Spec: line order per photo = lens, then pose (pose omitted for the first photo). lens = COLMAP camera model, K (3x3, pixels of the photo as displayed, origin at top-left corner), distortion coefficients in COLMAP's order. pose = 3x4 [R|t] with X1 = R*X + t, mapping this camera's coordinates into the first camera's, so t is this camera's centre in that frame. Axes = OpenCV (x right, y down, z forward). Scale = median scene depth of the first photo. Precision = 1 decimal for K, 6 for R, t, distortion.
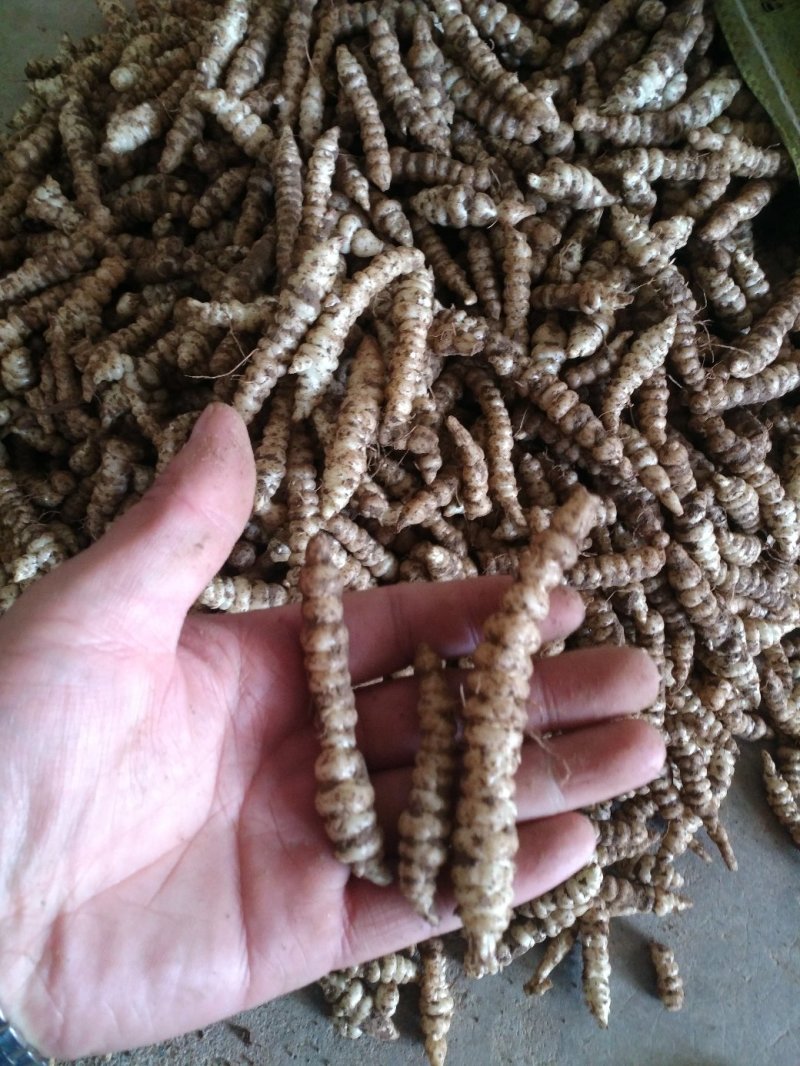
lens RADIAL K [[711.4, 0, 400.0], [0, 711.4, 533.0], [0, 0, 1]] dist [0.000462, 0.001629]
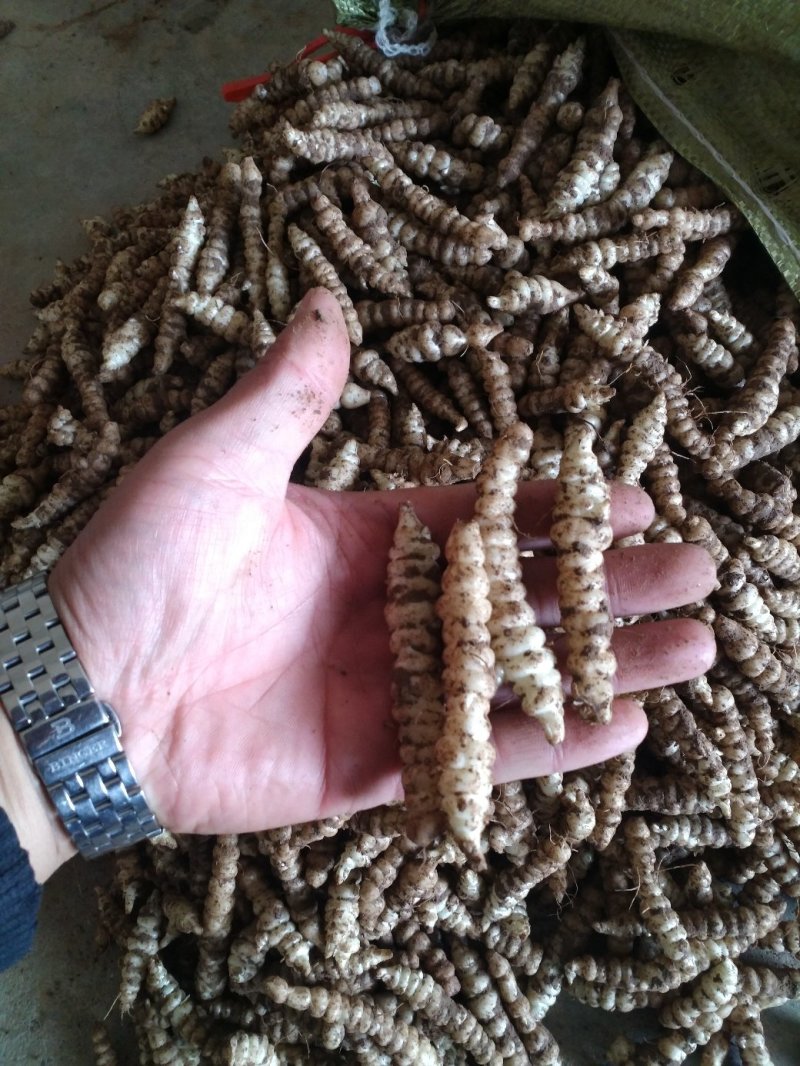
lens RADIAL K [[712.8, 0, 419.4], [0, 712.8, 532.2], [0, 0, 1]] dist [0.001694, -0.004321]
pose [[0.970218, -0.228821, -0.079493, 0.084644], [0.222142, 0.971328, -0.084708, -0.101434], [0.096597, 0.064527, 0.993230, -0.017417]]
